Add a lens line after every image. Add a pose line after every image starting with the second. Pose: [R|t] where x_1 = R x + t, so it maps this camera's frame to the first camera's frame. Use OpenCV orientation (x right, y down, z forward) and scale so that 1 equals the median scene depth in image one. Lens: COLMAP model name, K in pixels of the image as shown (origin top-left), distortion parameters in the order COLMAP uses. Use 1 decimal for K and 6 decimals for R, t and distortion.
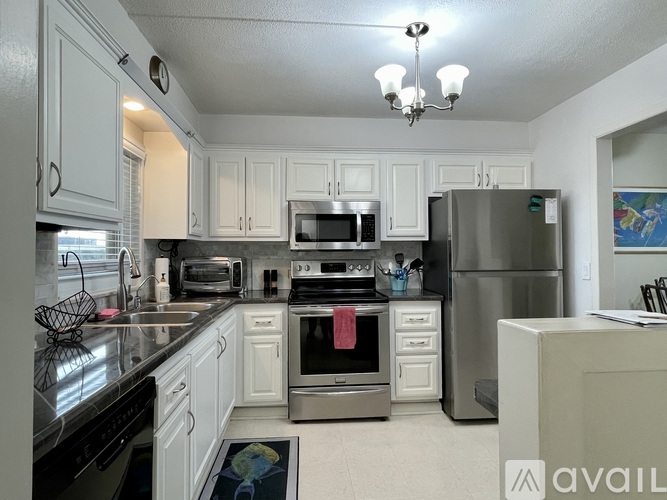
lens RADIAL K [[371.1, 0, 333.4], [0, 371.1, 250.8], [0, 0, 1]] dist [0.002012, 0.000188]
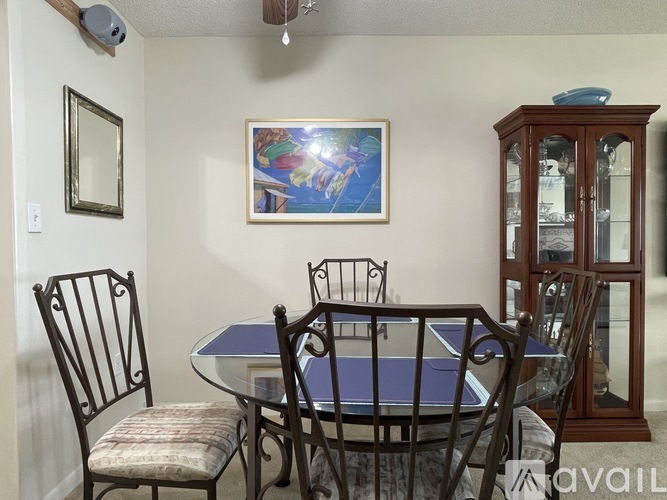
lens RADIAL K [[371.1, 0, 332.4], [0, 371.1, 230.6], [0, 0, 1]] dist [0.002012, 0.000188]
pose [[0.996675, -0.004541, -0.081356, 0.892066], [0.005727, 0.999881, 0.014356, 0.010280], [0.081281, -0.014774, 0.996582, 0.362518]]
